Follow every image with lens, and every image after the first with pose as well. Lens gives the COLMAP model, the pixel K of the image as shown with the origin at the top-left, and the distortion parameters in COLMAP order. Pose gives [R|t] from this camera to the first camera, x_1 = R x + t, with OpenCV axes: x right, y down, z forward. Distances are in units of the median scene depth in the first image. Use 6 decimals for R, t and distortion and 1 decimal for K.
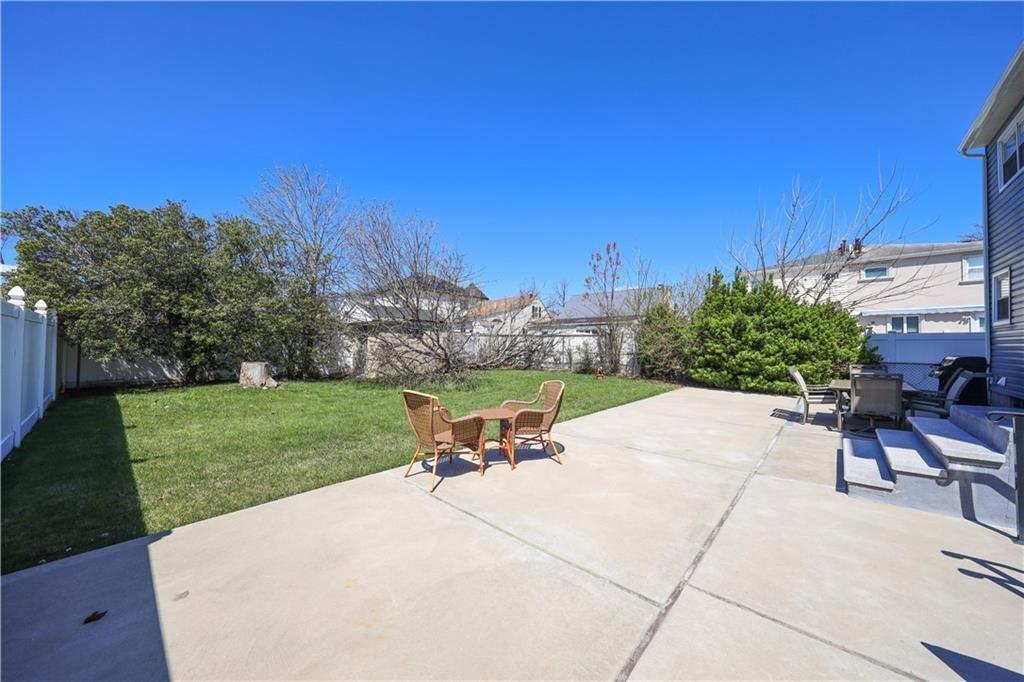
lens RADIAL K [[370.8, 0, 512.0], [0, 370.8, 341.0], [0, 0, 1]] dist [0.007561, 0.000036]
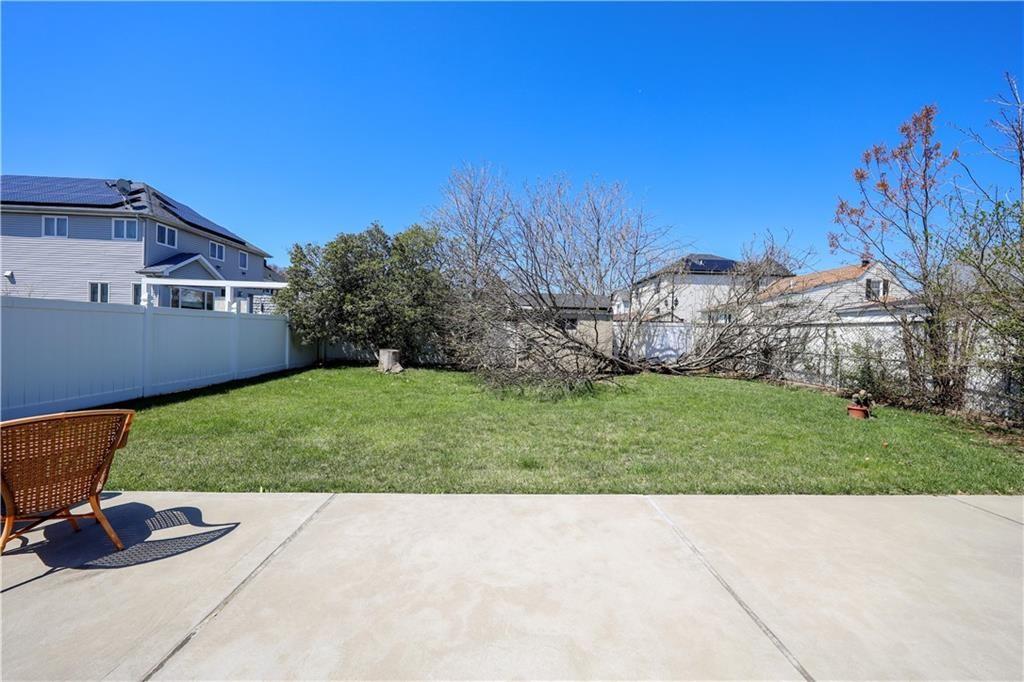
lens RADIAL K [[370.8, 0, 512.0], [0, 370.8, 341.0], [0, 0, 1]] dist [0.007561, 0.000036]
pose [[0.677171, 0.021706, -0.735506, 0.242464], [-0.008148, 0.999725, 0.022002, 0.001208], [0.735781, -0.008906, 0.677161, 0.298857]]
